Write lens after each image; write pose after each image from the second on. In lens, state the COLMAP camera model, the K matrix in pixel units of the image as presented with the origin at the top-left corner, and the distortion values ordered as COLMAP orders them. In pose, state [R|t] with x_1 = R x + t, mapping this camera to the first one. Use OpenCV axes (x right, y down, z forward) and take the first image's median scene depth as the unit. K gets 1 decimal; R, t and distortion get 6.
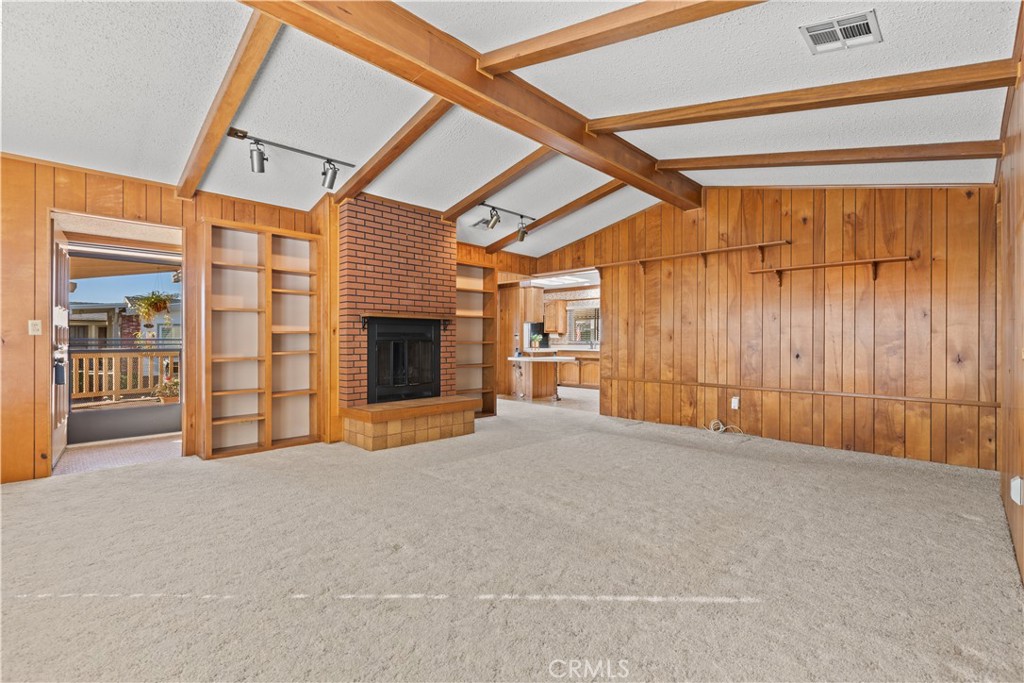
lens RADIAL K [[470.0, 0, 515.3], [0, 470.0, 338.9], [0, 0, 1]] dist [-0.001513, -0.001105]
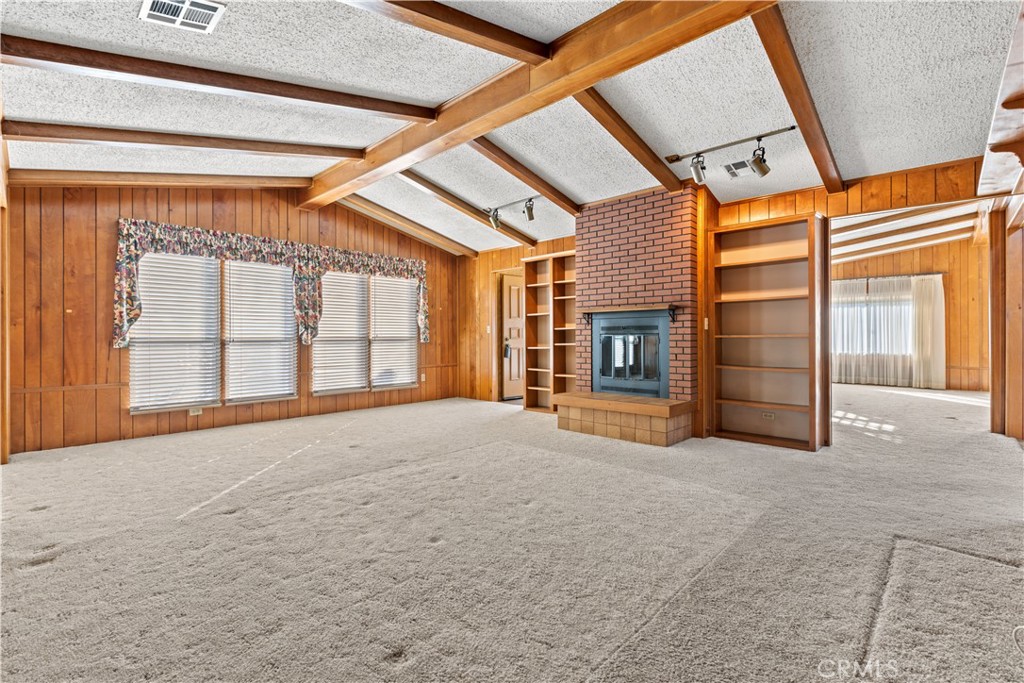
lens RADIAL K [[470.0, 0, 515.3], [0, 470.0, 338.9], [0, 0, 1]] dist [-0.001513, -0.001105]
pose [[0.000897, -0.000671, -0.999999, 0.808325], [0.009824, 0.999952, -0.000662, 0.012384], [0.999951, -0.009824, 0.000903, 0.822558]]
